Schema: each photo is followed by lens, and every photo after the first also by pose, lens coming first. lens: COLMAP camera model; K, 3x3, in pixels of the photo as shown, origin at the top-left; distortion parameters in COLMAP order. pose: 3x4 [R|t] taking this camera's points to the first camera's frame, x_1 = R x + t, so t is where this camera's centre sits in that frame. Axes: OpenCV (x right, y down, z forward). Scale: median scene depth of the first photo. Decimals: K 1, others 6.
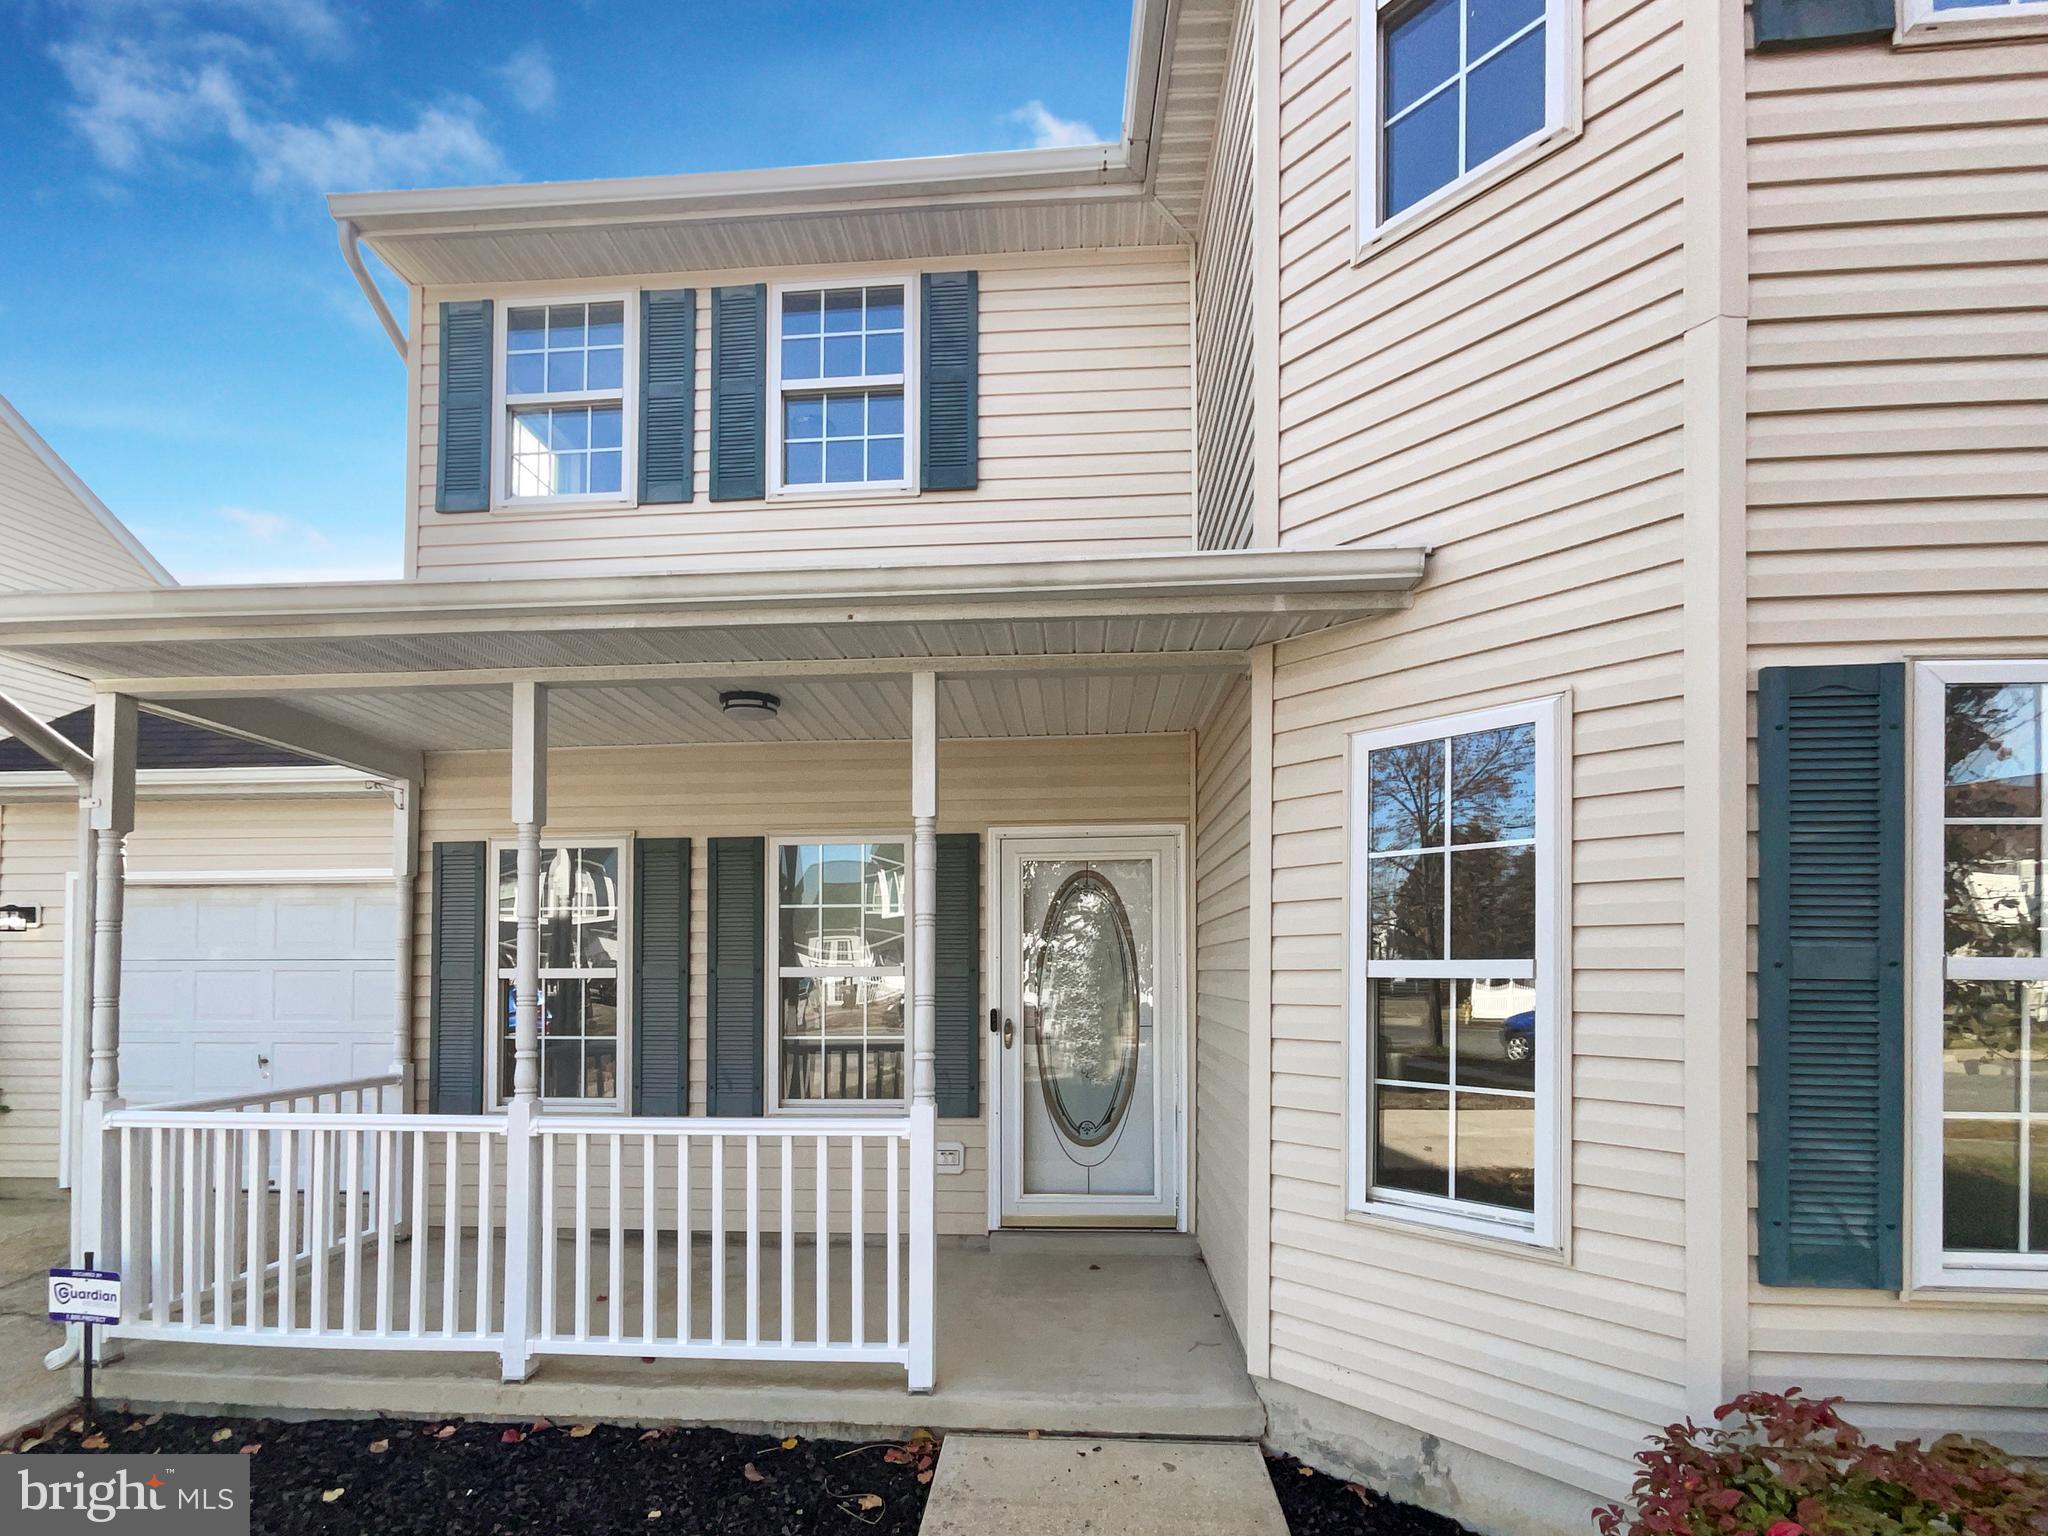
lens RADIAL K [[945.3, 0, 1025.6], [0, 945.3, 944.3], [0, 0, 1]] dist [-0.002482, 0.000366]
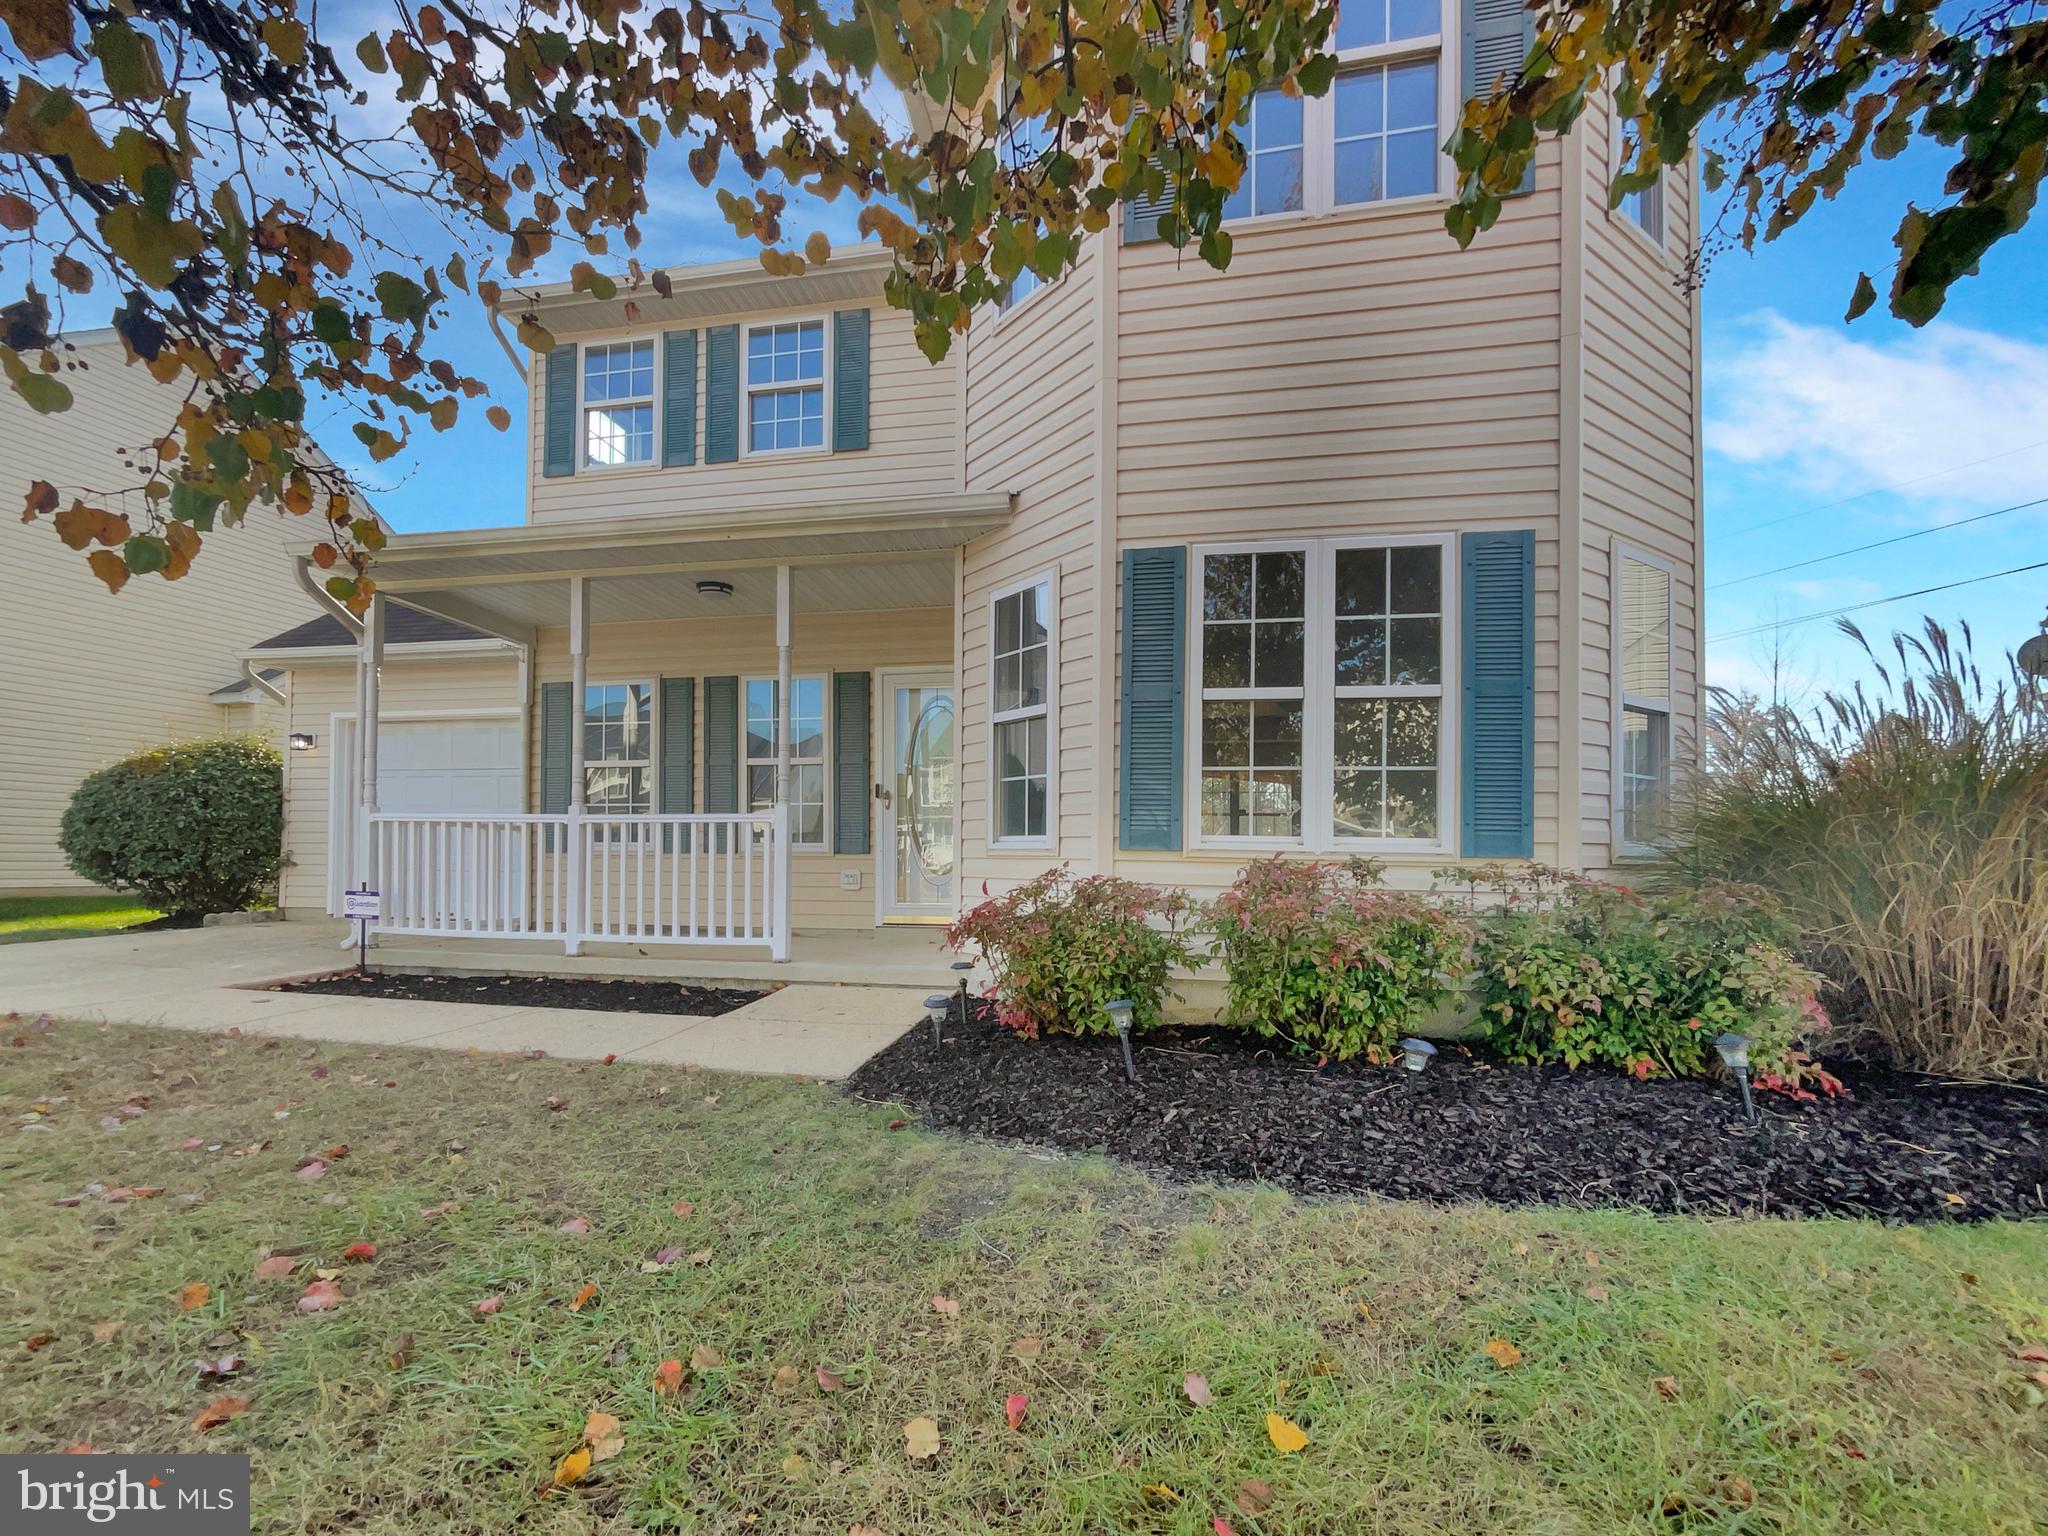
lens RADIAL K [[892.7, 0, 1020.9], [0, 892.7, 850.4], [0, 0, 1]] dist [-0.013716, 0.000008]
pose [[0.994786, 0.006165, -0.101793, 0.349002], [-0.004297, 0.999818, 0.018565, 0.148808], [0.101889, -0.018031, 0.994632, -0.439968]]
